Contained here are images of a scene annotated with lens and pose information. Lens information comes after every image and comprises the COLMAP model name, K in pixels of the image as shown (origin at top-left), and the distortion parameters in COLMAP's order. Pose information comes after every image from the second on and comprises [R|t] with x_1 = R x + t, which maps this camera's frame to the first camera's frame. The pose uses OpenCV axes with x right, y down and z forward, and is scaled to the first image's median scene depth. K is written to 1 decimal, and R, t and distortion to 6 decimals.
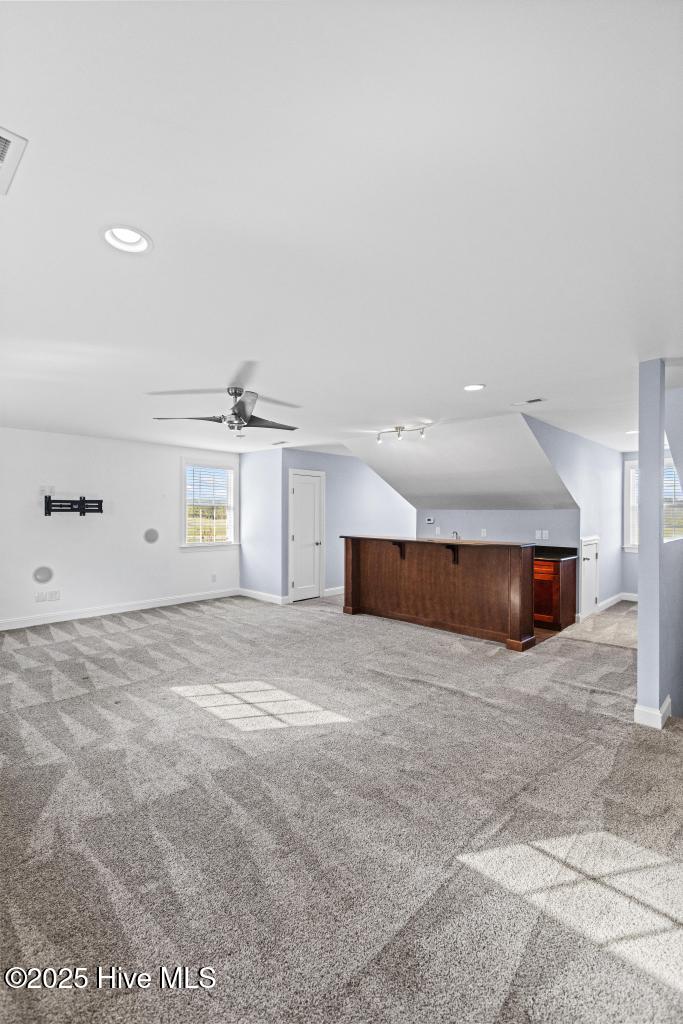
lens RADIAL K [[456.3, 0, 337.4], [0, 456.3, 515.9], [0, 0, 1]] dist [0.001323, 0.000096]
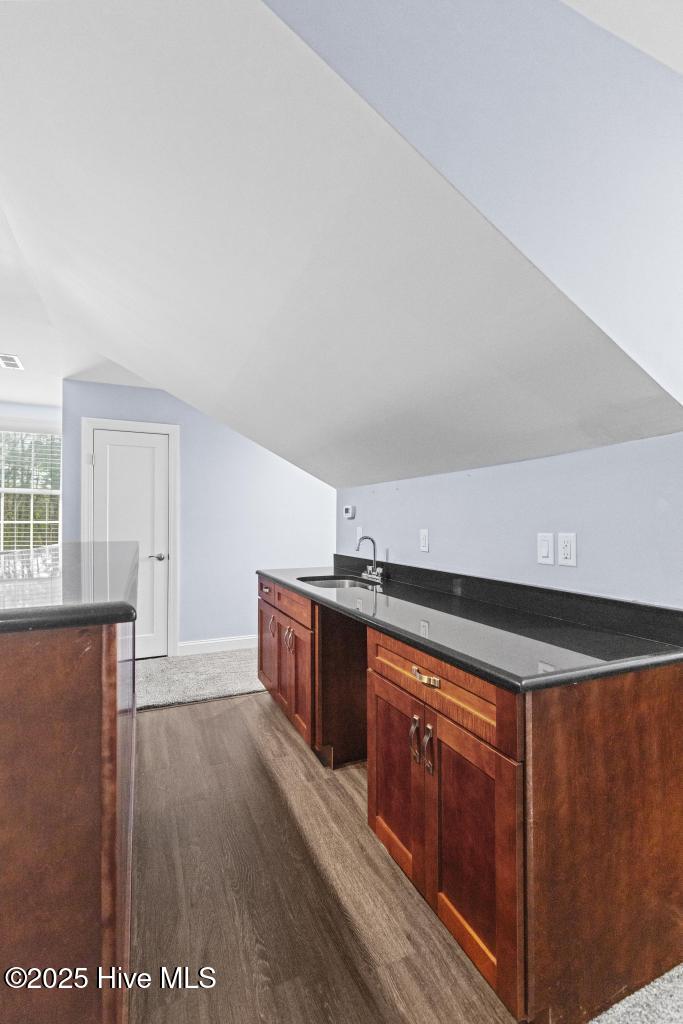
lens RADIAL K [[456.3, 0, 337.4], [0, 456.3, 515.9], [0, 0, 1]] dist [0.001323, 0.000096]
pose [[0.925156, -0.010623, -0.379438, 0.359658], [0.001213, 0.999686, -0.025030, 0.024777], [0.379585, 0.022696, 0.924879, 0.586276]]
